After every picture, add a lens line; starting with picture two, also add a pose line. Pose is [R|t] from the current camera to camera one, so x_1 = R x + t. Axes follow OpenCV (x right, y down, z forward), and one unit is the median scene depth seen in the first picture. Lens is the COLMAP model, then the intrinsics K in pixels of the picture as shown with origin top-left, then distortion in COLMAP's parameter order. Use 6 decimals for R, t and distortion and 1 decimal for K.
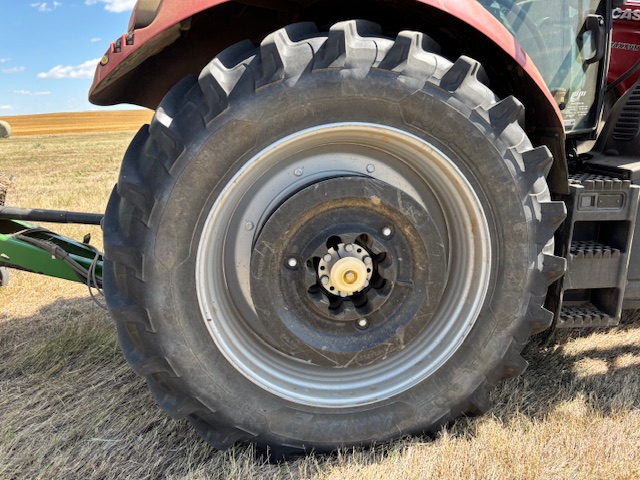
lens RADIAL K [[484.1, 0, 318.5], [0, 484.1, 233.9], [0, 0, 1]] dist [0.002159, 0.002583]
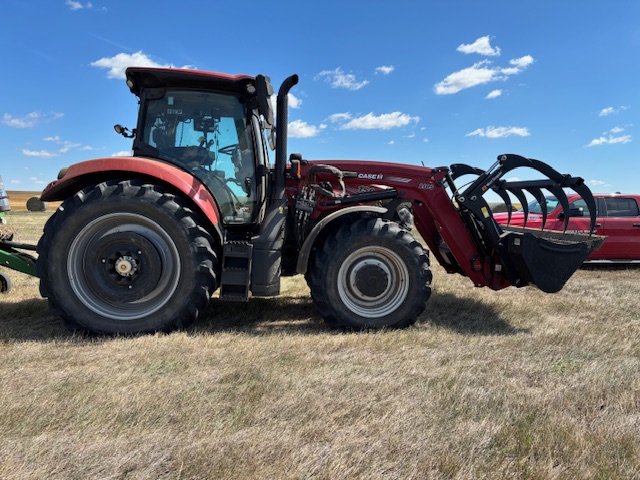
lens RADIAL K [[479.3, 0, 320.0], [0, 479.3, 240.0], [0, 0, 1]] dist [0.000833, -0.011443]
pose [[0.997494, 0.063353, -0.031508, 1.254814], [-0.067839, 0.982853, -0.171457, 0.326805], [0.020105, 0.173165, 0.984688, -1.695921]]
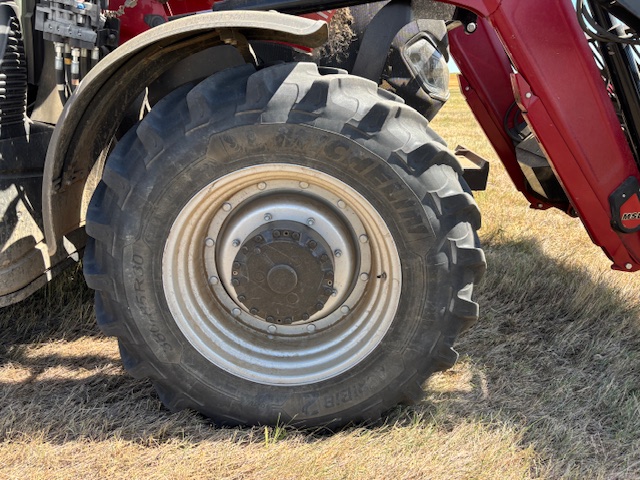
lens RADIAL K [[479.3, 0, 320.0], [0, 479.3, 240.0], [0, 0, 1]] dist [0.000833, -0.011443]
pose [[0.984122, 0.098418, -0.147707, 1.705242], [-0.087206, 0.992927, 0.080571, -0.108617], [0.154592, -0.066411, 0.985744, 0.414027]]
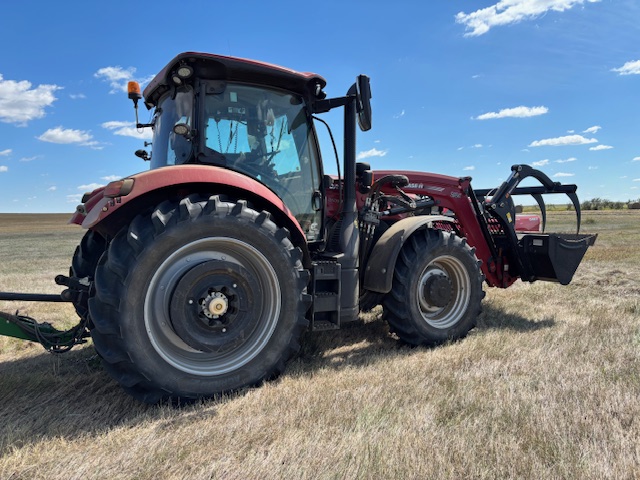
lens RADIAL K [[479.3, 0, 320.0], [0, 479.3, 240.0], [0, 0, 1]] dist [0.000833, -0.011443]
pose [[0.920831, 0.001272, 0.389960, -0.349668], [0.077886, 0.979246, -0.187111, 0.229901], [-0.382105, 0.202670, 0.901621, -1.152874]]
